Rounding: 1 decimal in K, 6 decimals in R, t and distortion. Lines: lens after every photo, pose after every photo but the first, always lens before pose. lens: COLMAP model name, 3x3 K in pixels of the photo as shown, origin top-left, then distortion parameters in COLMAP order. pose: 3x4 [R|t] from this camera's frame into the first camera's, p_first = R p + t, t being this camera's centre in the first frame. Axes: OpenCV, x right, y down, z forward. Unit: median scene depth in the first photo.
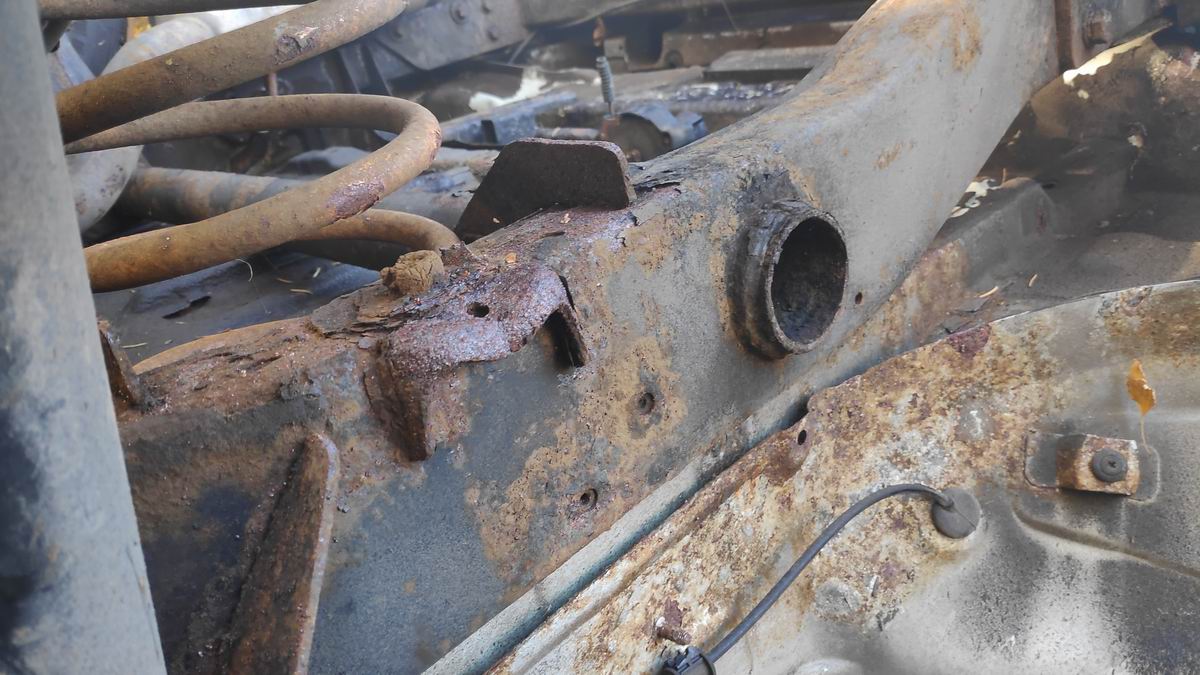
lens RADIAL K [[849.2, 0, 600.0], [0, 849.2, 337.5], [0, 0, 1]] dist [0.036176, -0.108100]
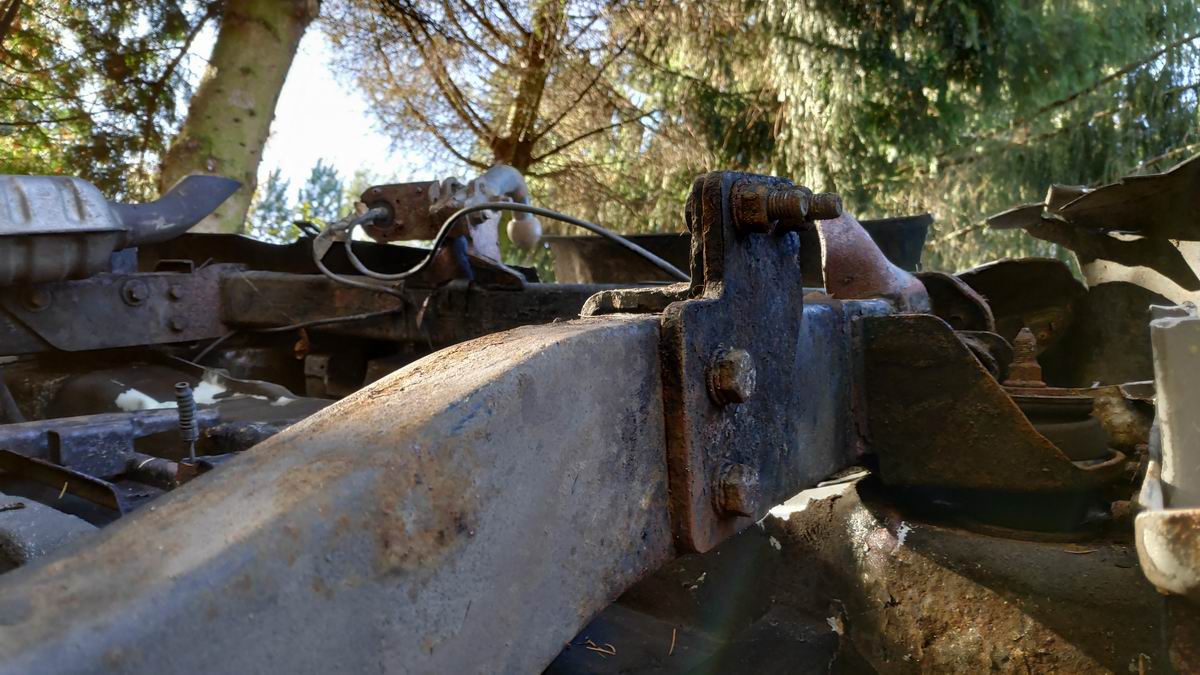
lens RADIAL K [[864.9, 0, 600.0], [0, 864.9, 337.5], [0, 0, 1]] dist [-0.004093, -0.063389]
pose [[0.966643, 0.178063, 0.184103, 0.283843], [-0.100848, 0.925341, -0.365478, -0.182918], [-0.235437, 0.334720, 0.912432, 0.322190]]
